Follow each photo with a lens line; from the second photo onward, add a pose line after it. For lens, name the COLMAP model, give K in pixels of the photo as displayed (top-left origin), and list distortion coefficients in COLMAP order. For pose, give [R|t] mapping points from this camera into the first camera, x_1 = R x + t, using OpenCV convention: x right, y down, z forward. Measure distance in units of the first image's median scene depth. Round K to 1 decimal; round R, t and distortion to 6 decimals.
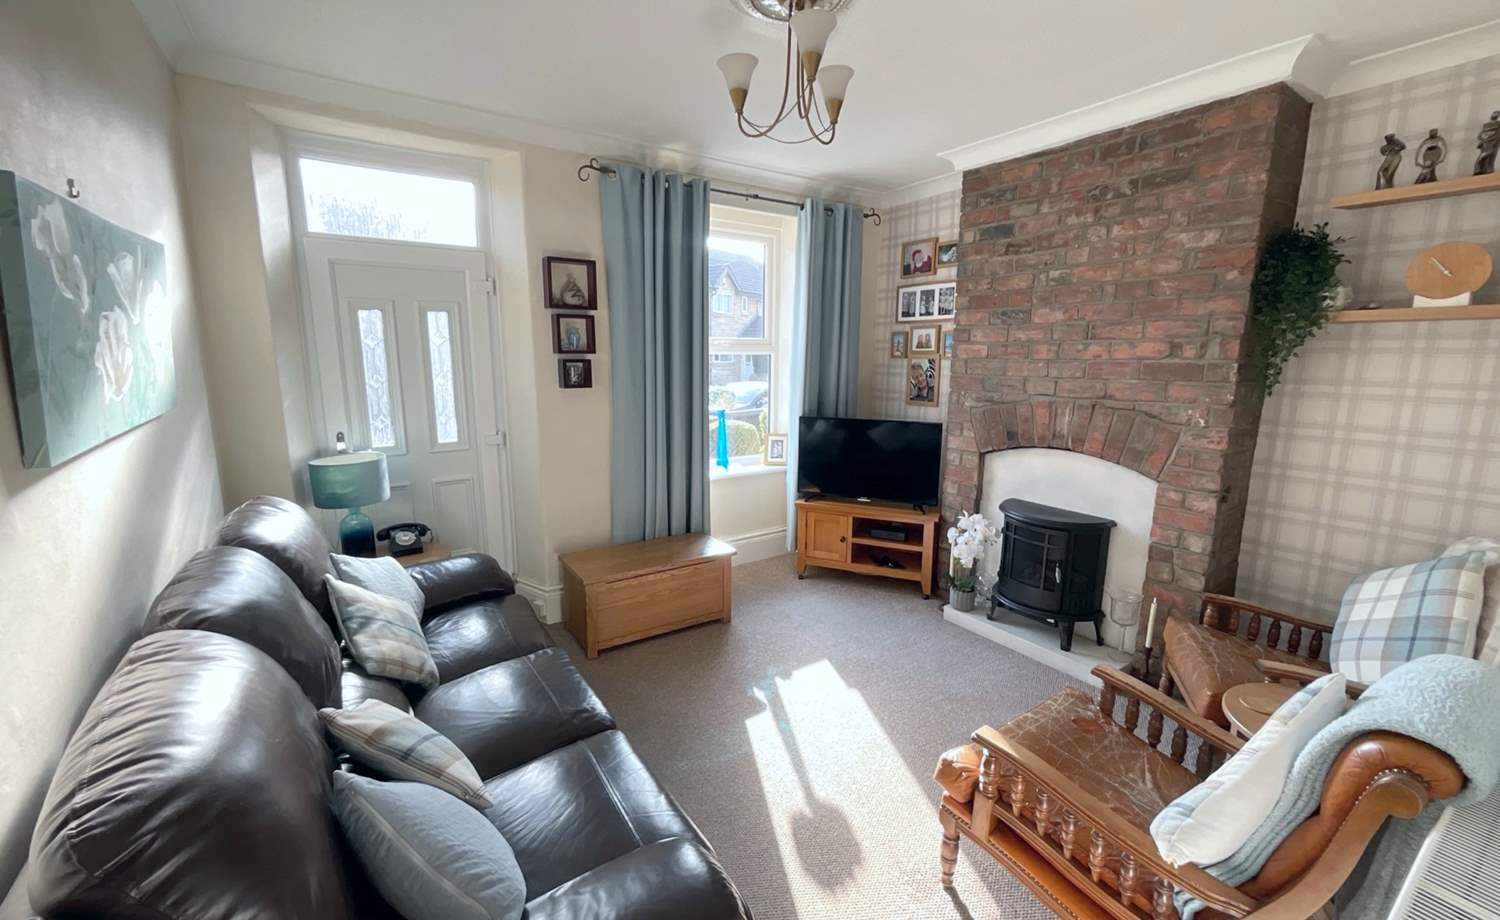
lens RADIAL K [[608.8, 0, 745.0], [0, 608.8, 459.2], [0, 0, 1]] dist [0.000963, -0.002335]
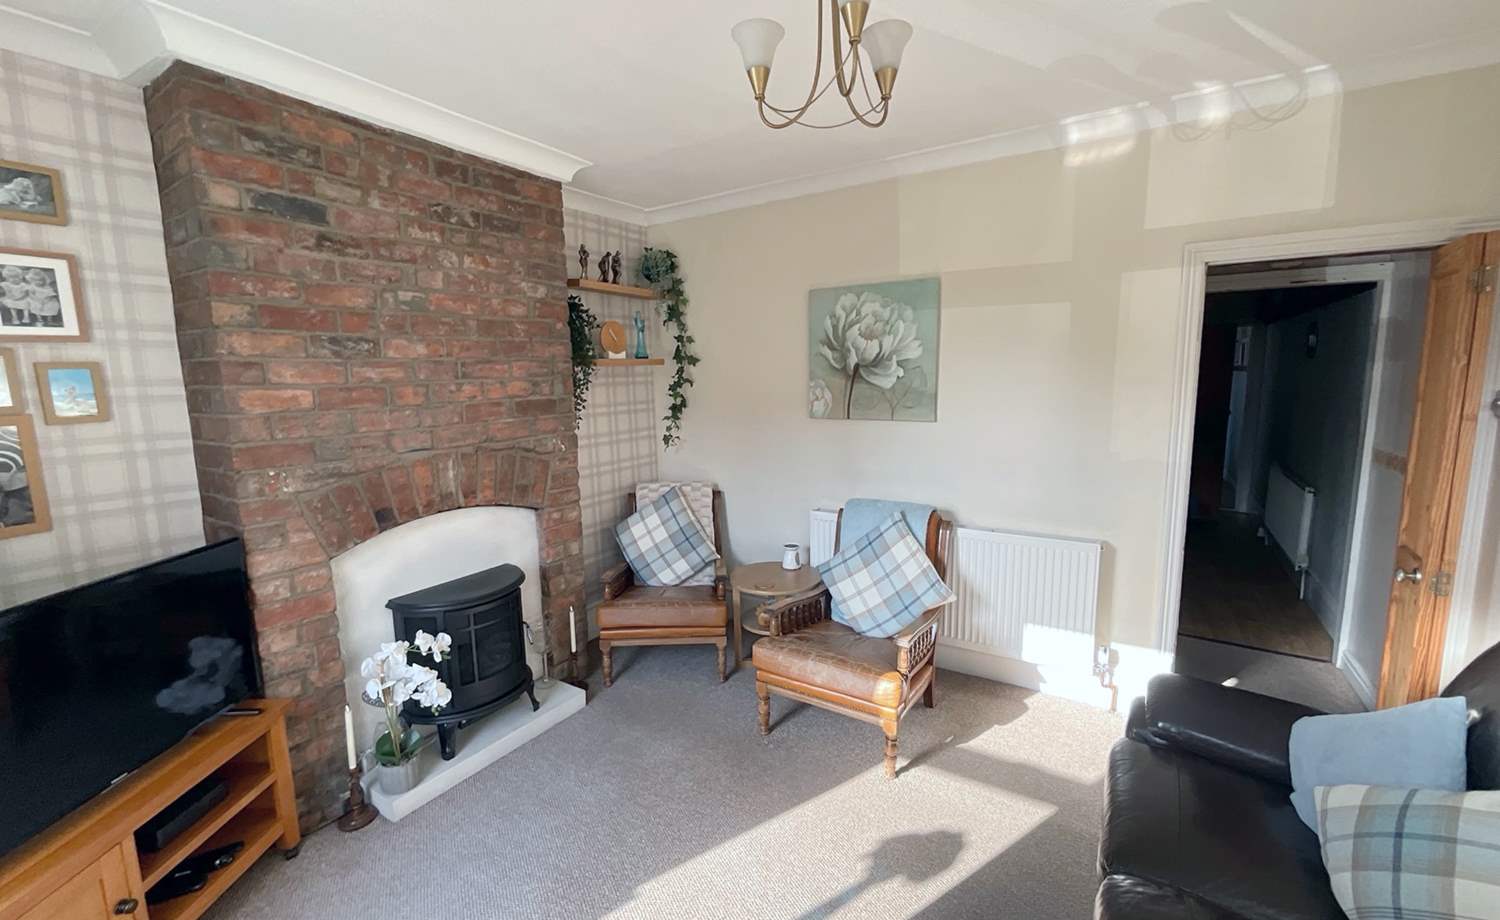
lens RADIAL K [[608.8, 0, 744.1], [0, 608.8, 461.4], [0, 0, 1]] dist [0.000963, -0.002335]
pose [[-0.406547, -0.124266, 0.905139, -0.404070], [0.181903, 0.959863, 0.213482, -0.193560], [-0.895339, 0.251438, -0.367625, 0.975920]]
